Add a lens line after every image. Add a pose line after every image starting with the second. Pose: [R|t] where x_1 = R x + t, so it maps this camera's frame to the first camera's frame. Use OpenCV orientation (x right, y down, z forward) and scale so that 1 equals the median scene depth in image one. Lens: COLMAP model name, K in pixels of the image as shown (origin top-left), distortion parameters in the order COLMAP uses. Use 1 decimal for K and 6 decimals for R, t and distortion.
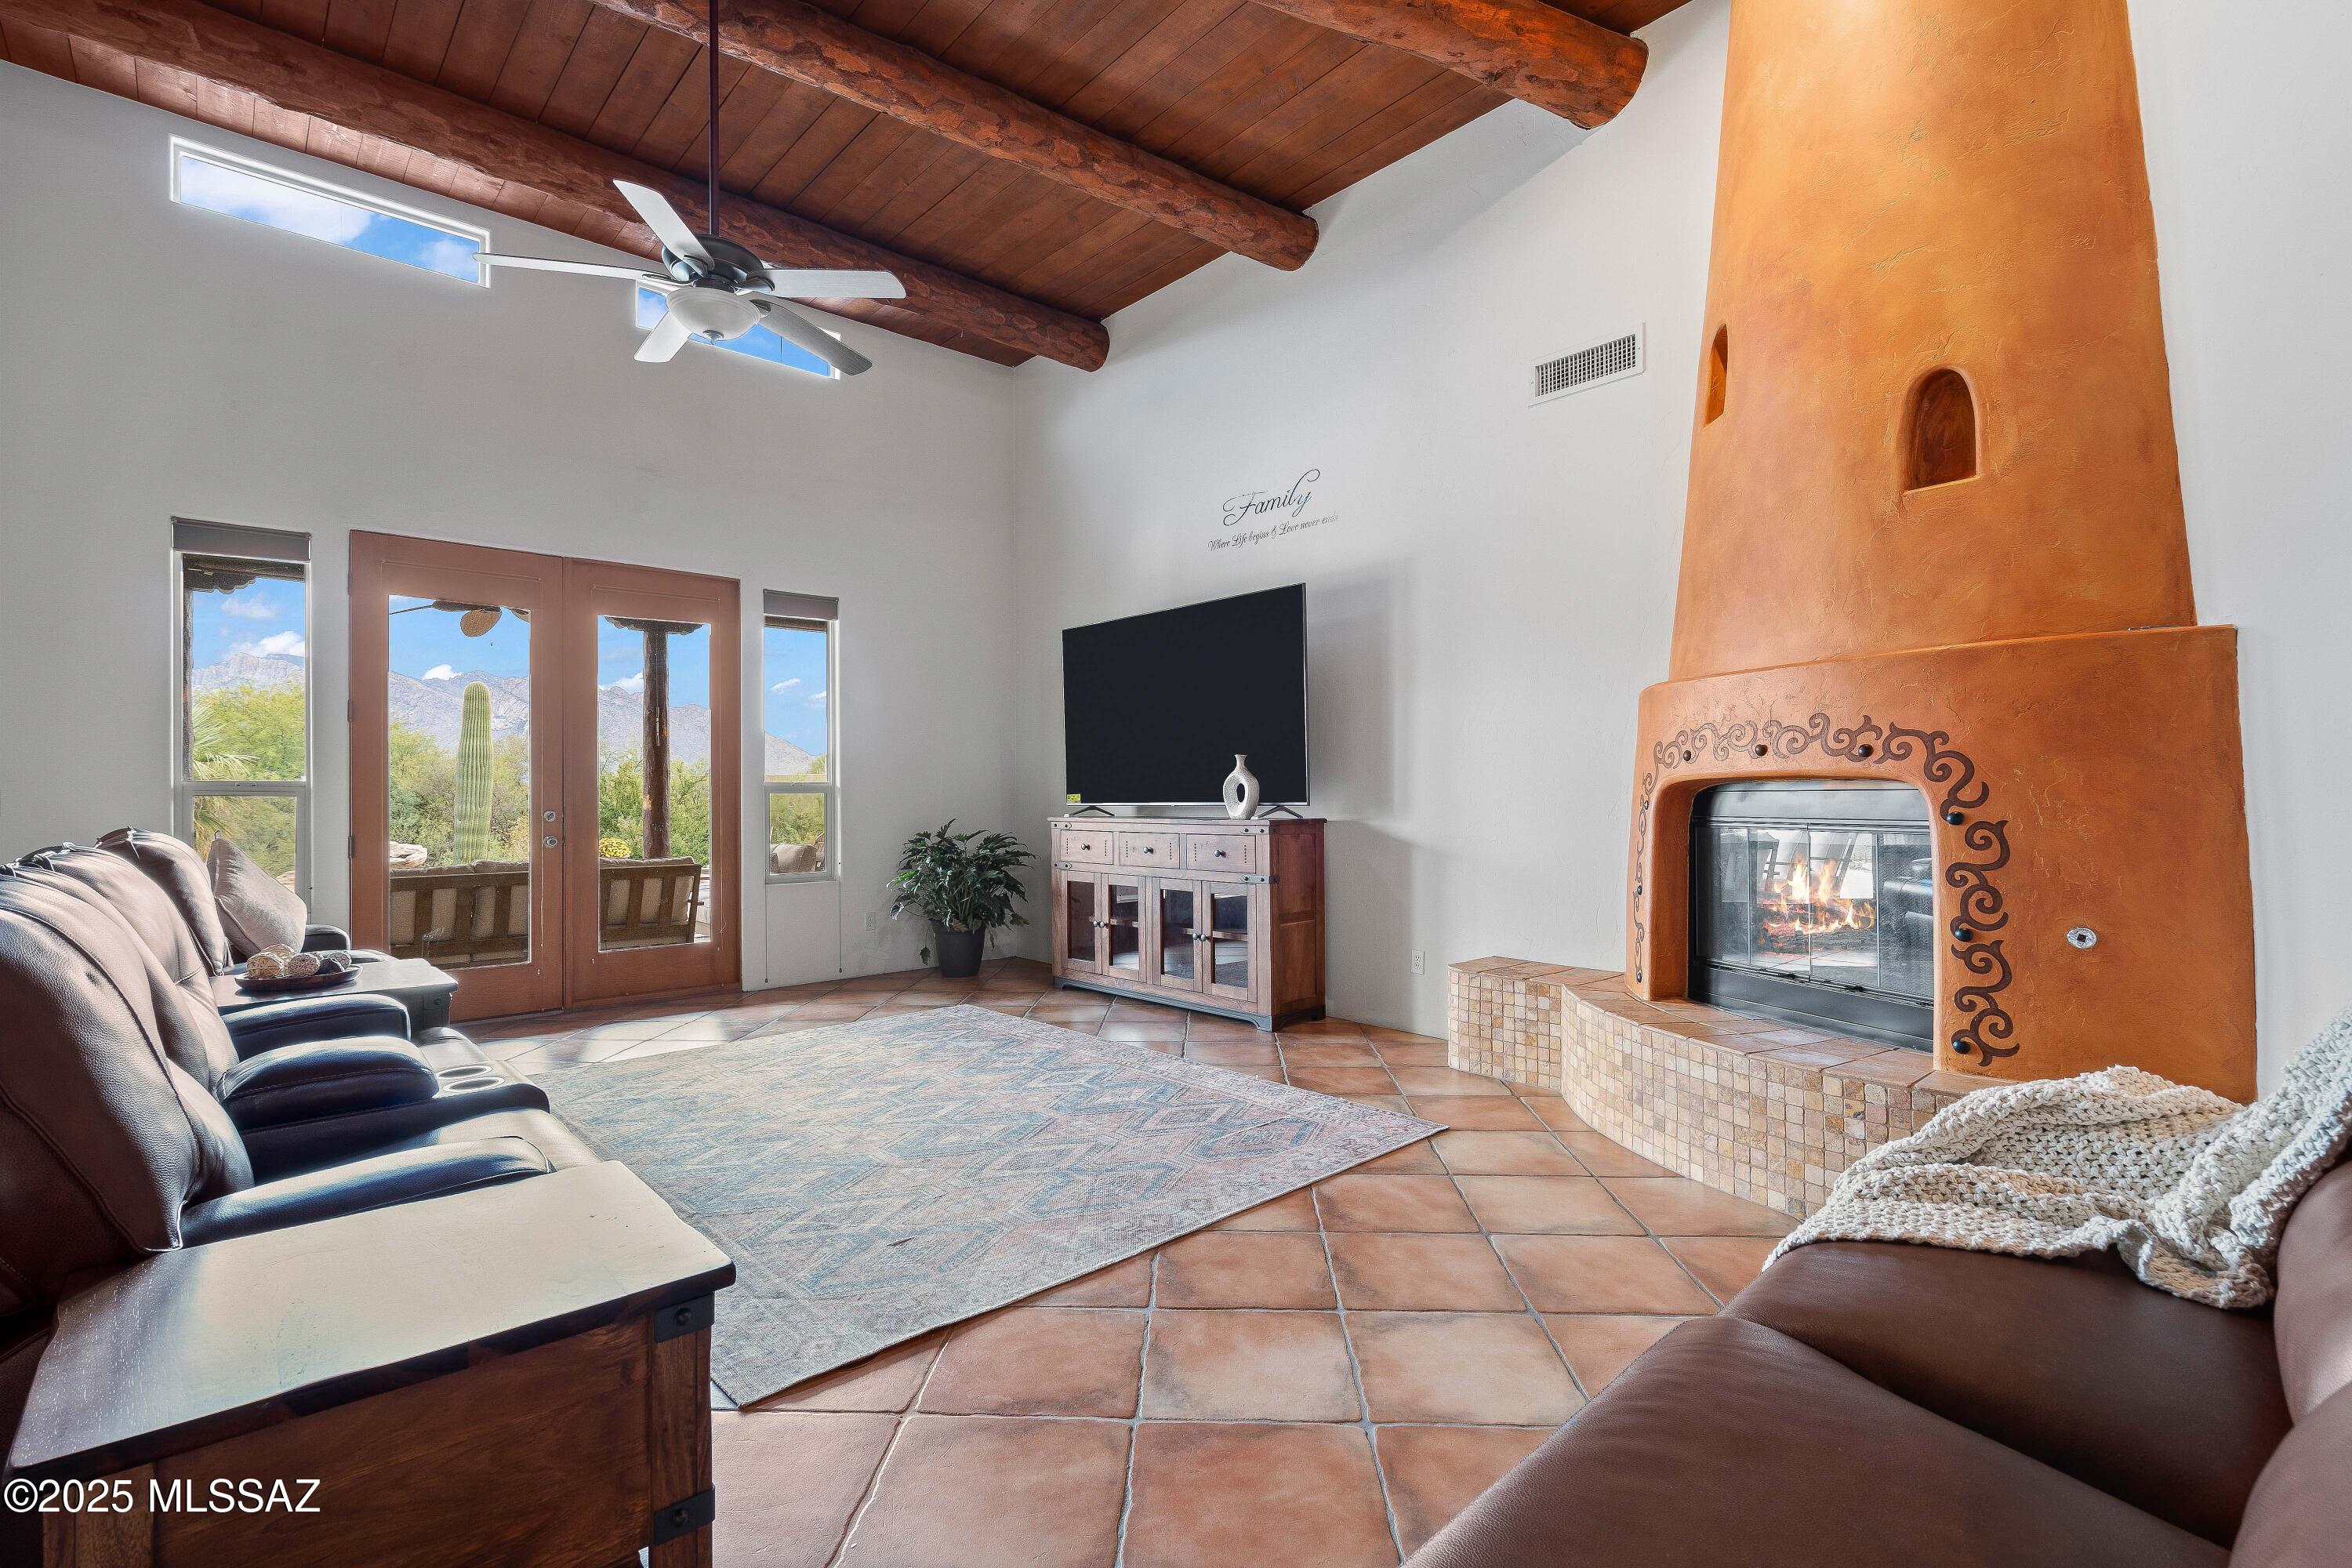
lens RADIAL K [[1071.4, 0, 1176.9], [0, 1071.4, 784.4], [0, 0, 1]] dist [-0.001738, 0.002109]
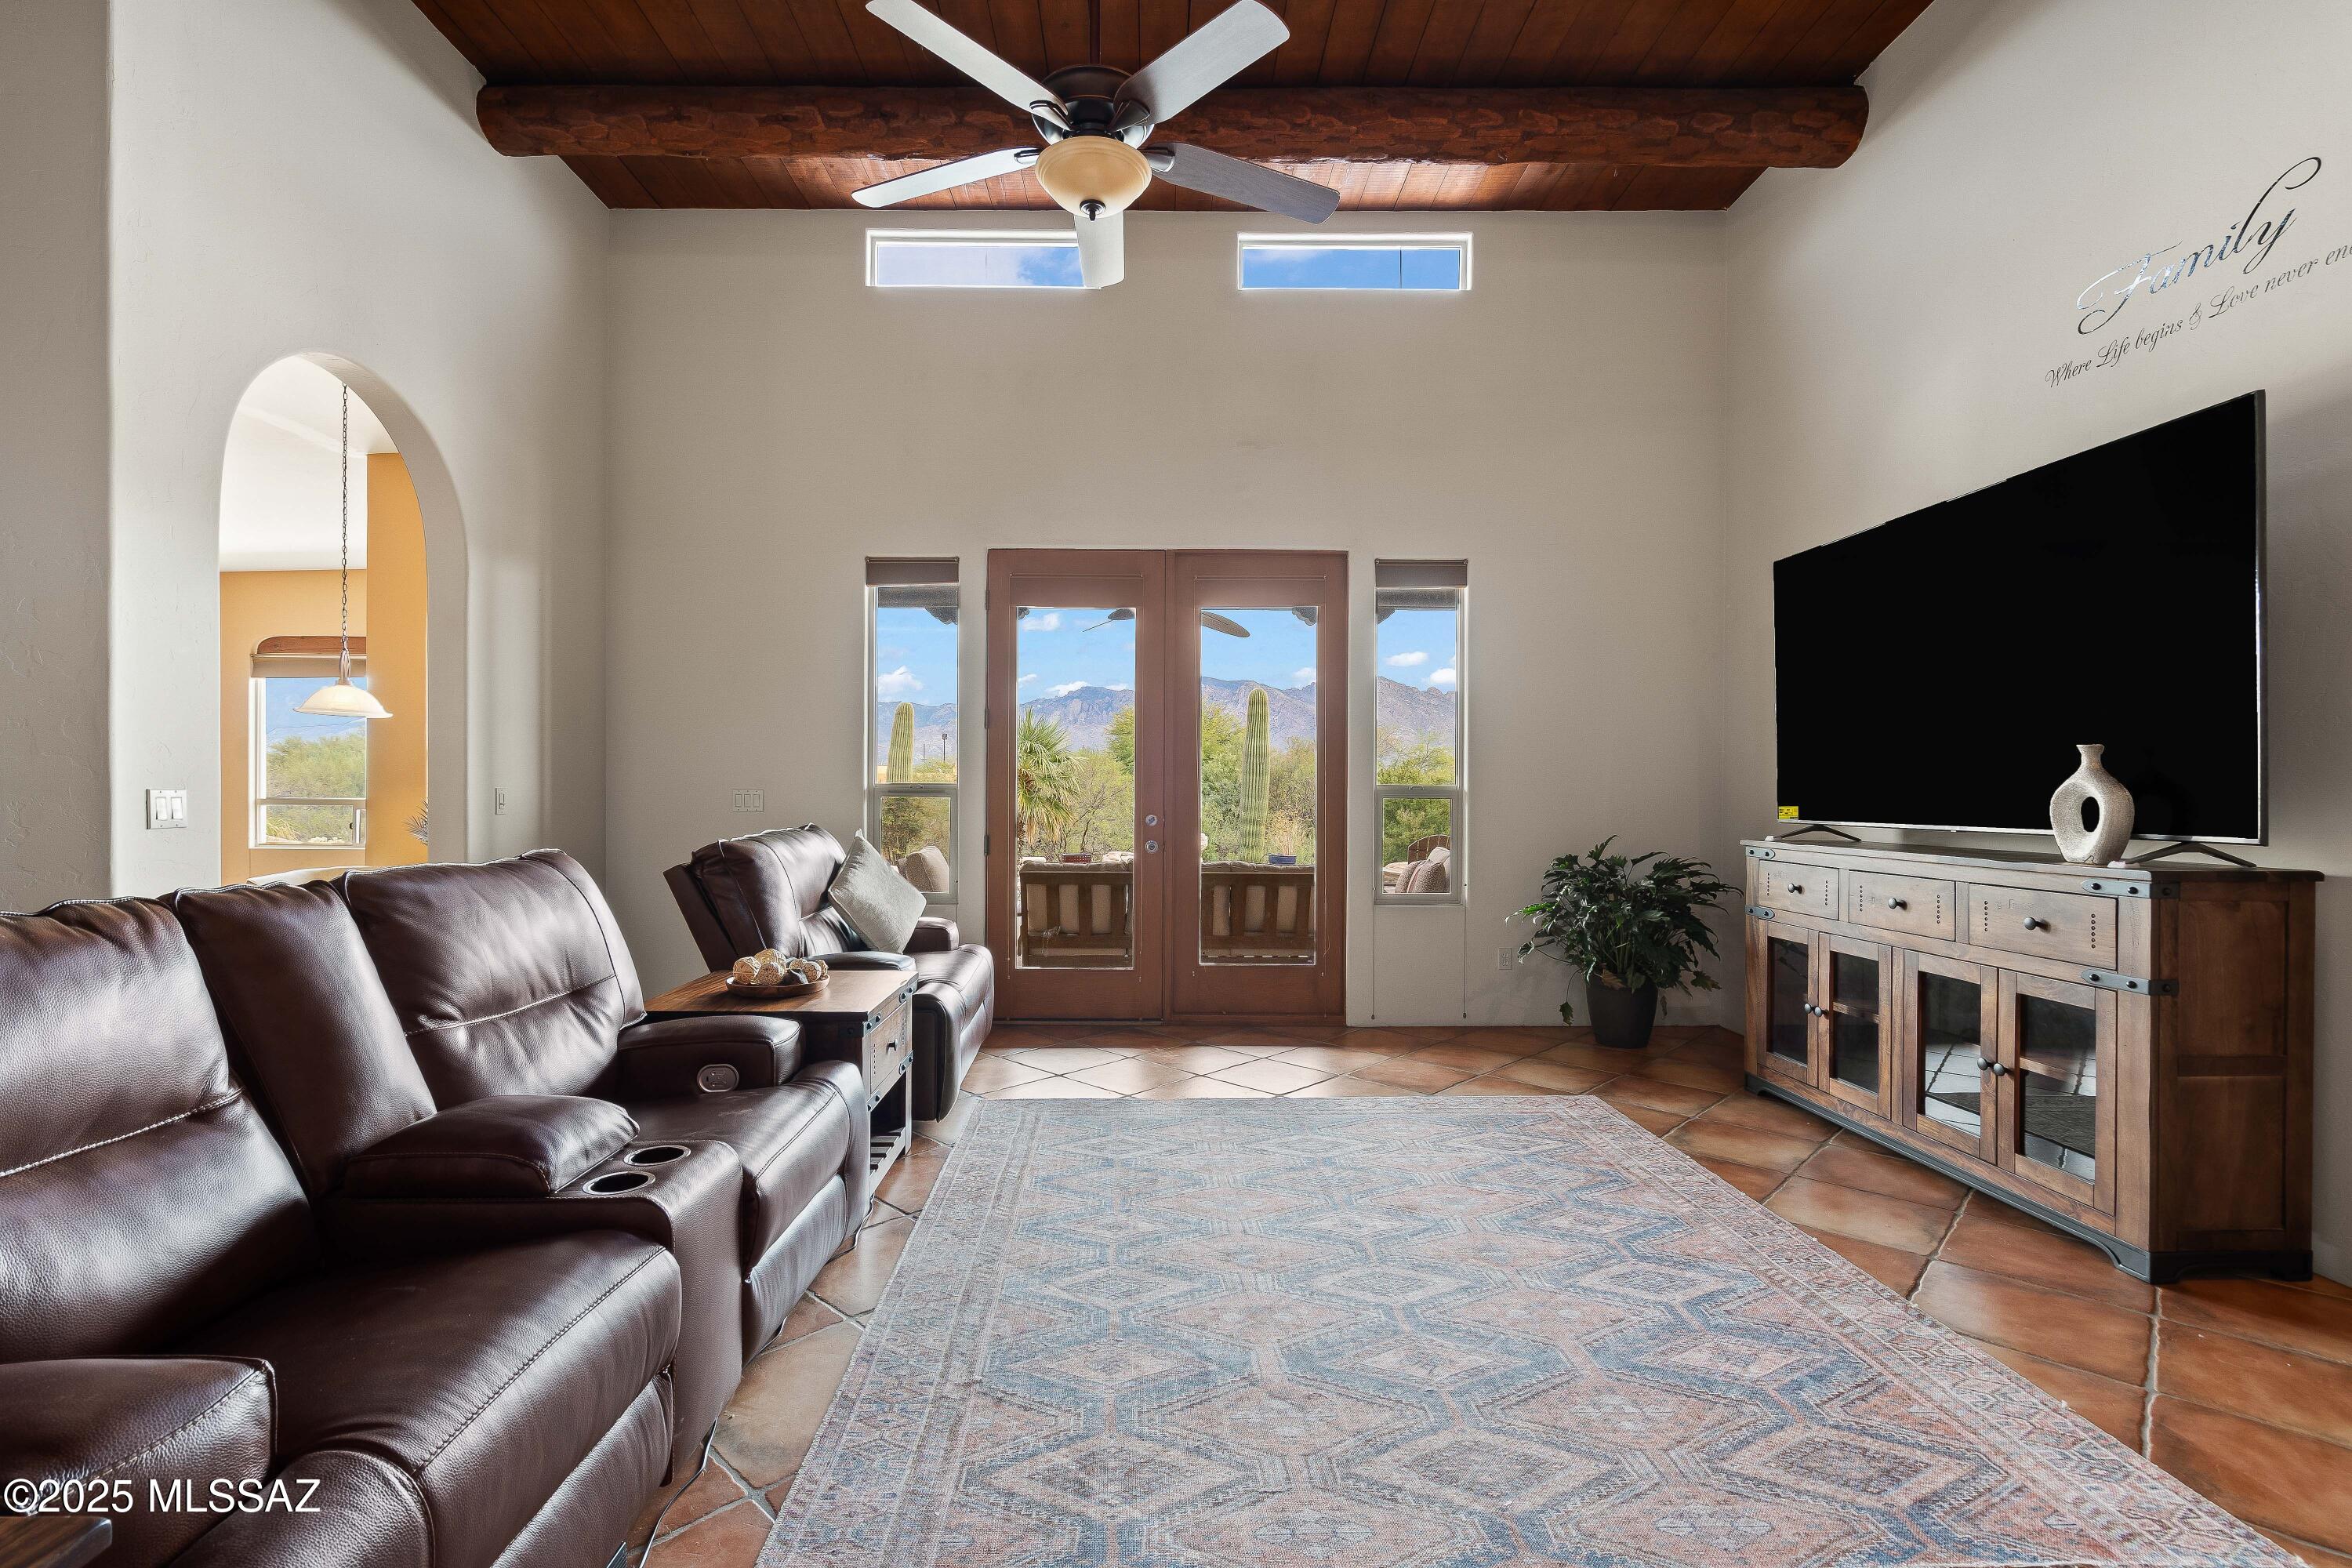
lens RADIAL K [[1071.4, 0, 1166.7], [0, 1071.4, 794.0], [0, 0, 1]] dist [-0.001738, 0.002109]
pose [[0.744125, 0.012519, -0.667923, 0.073749], [-0.002694, 0.999872, 0.015740, -0.009582], [0.668035, -0.009913, 0.744064, 0.289199]]
